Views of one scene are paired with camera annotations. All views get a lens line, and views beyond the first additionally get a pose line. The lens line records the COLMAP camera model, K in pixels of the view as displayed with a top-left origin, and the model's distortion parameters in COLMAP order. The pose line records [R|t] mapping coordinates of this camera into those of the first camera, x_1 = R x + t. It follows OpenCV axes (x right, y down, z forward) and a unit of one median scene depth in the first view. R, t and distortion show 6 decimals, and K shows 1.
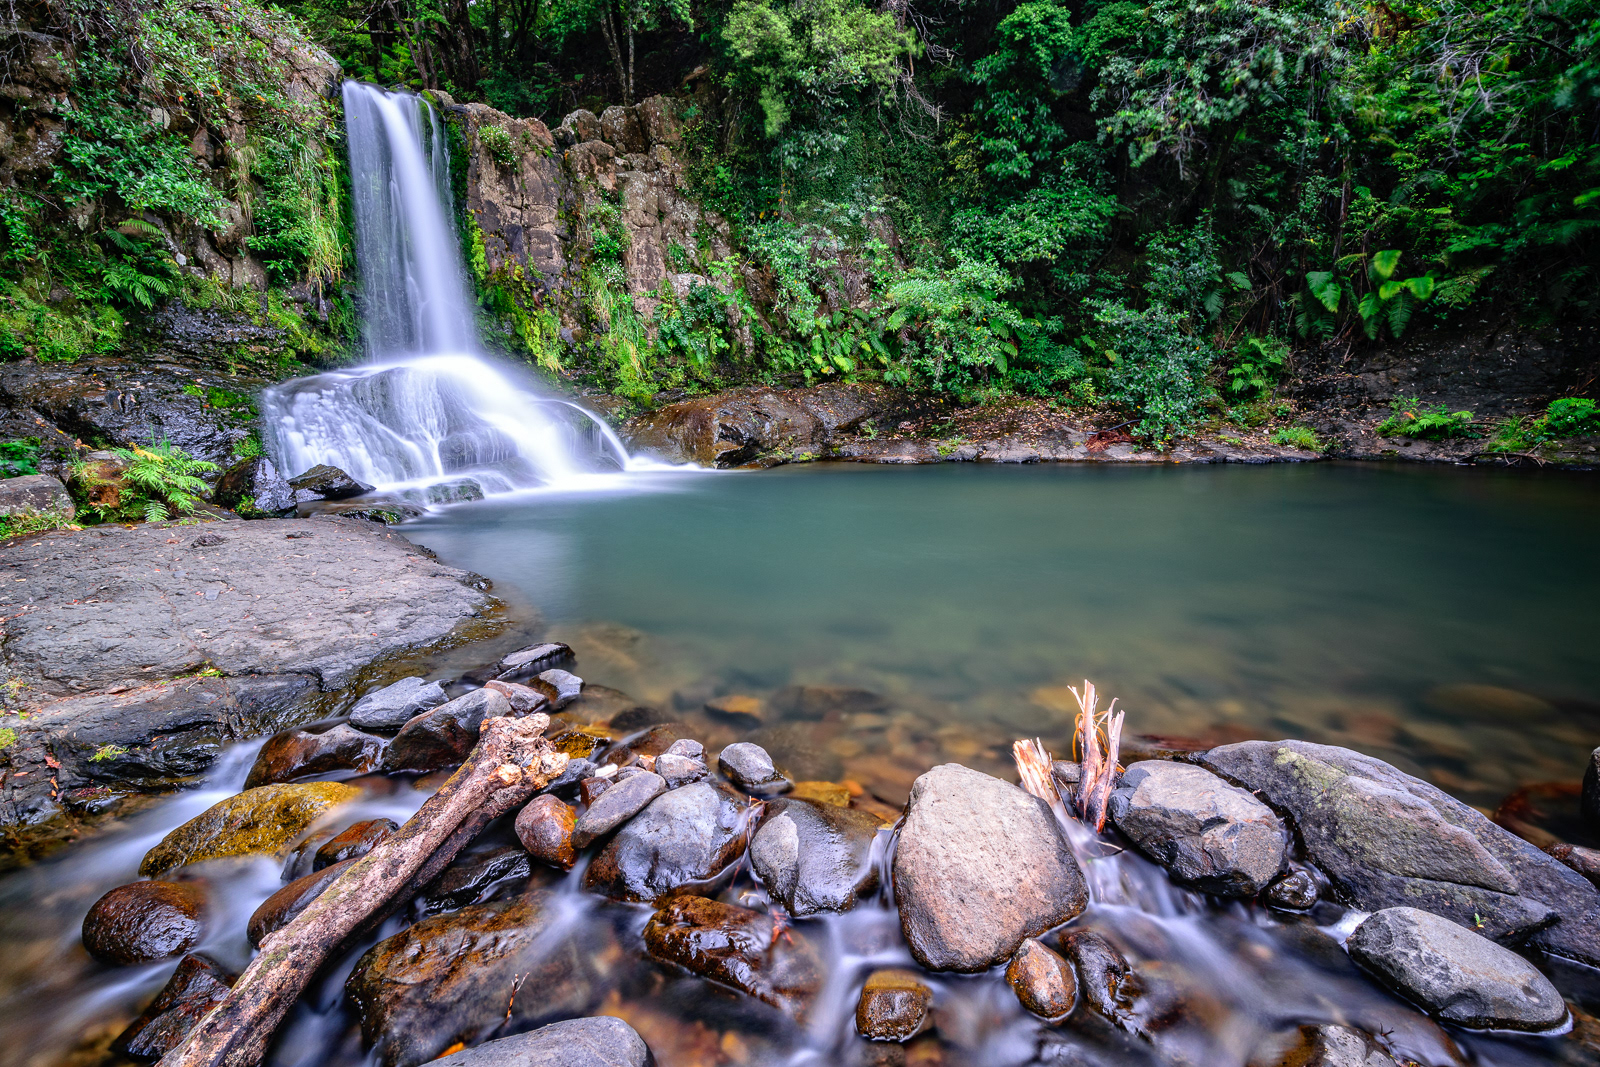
lens RADIAL K [[808.9, 0, 790.5], [0, 808.9, 494.8], [0, 0, 1]] dist [0.009165, -0.006423]
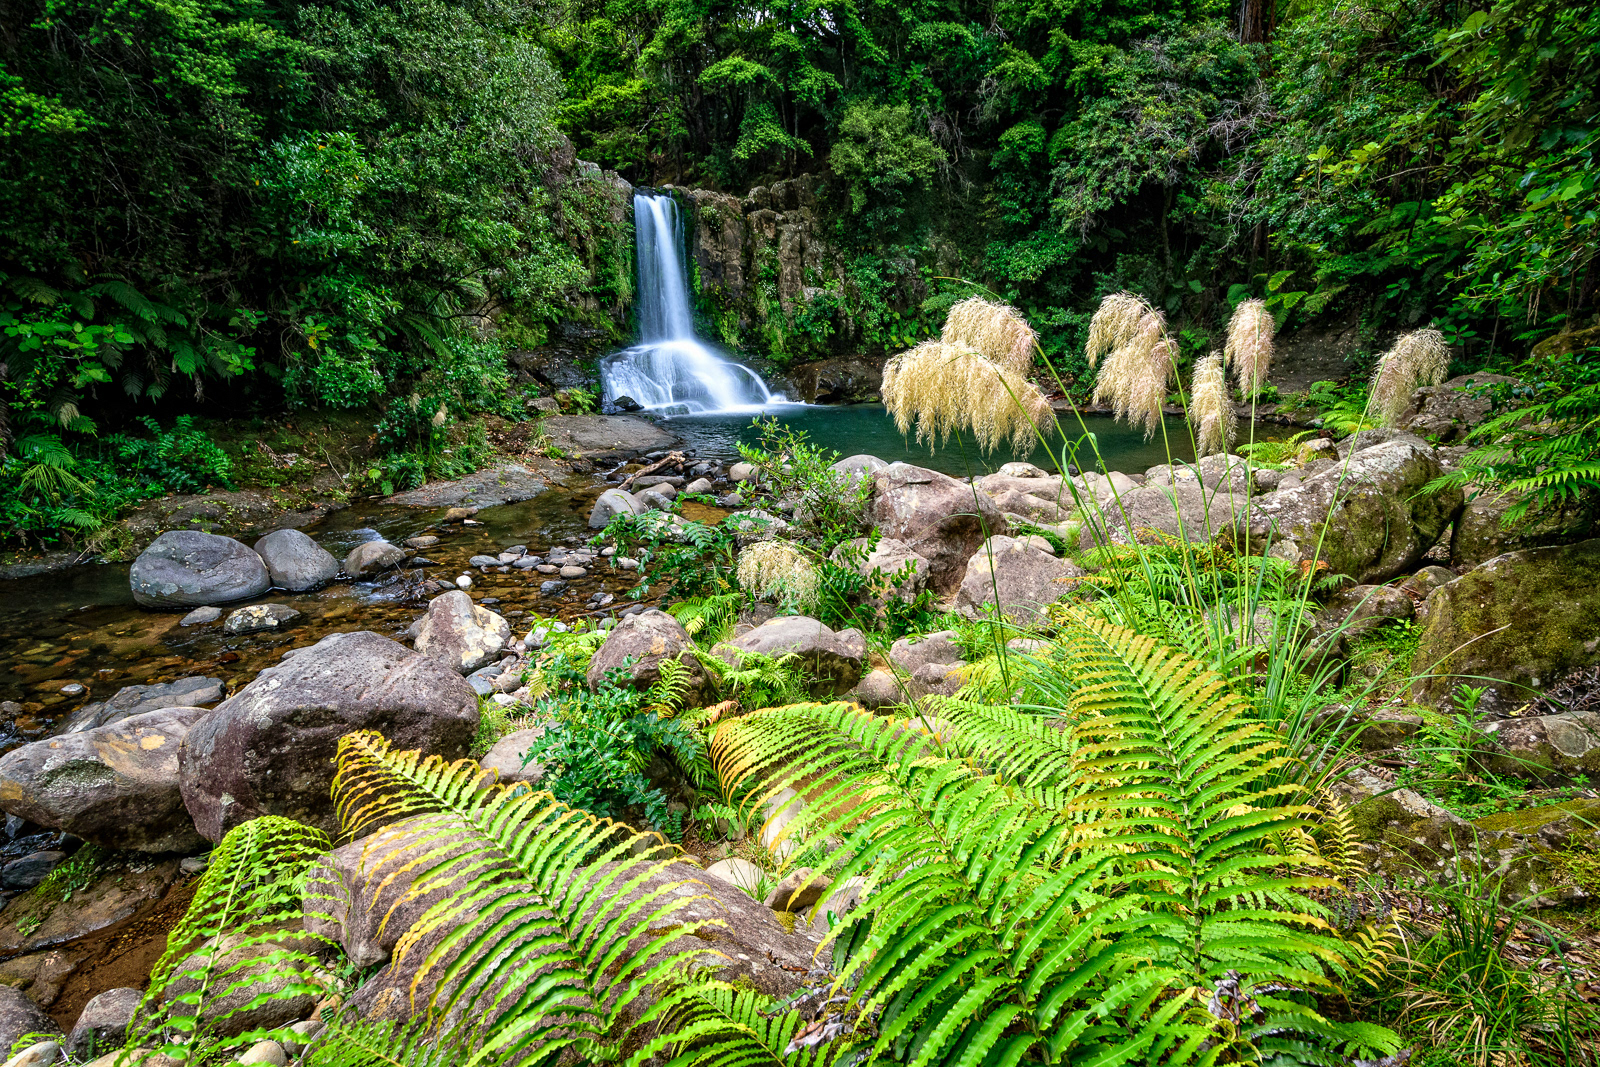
lens RADIAL K [[808.9, 0, 790.5], [0, 808.9, 494.8], [0, 0, 1]] dist [0.009165, -0.006423]
pose [[0.960827, 0.070580, -0.268010, 0.345120], [-0.048552, 0.994940, 0.087956, 0.011955], [0.272861, -0.071498, 0.959393, -0.738369]]
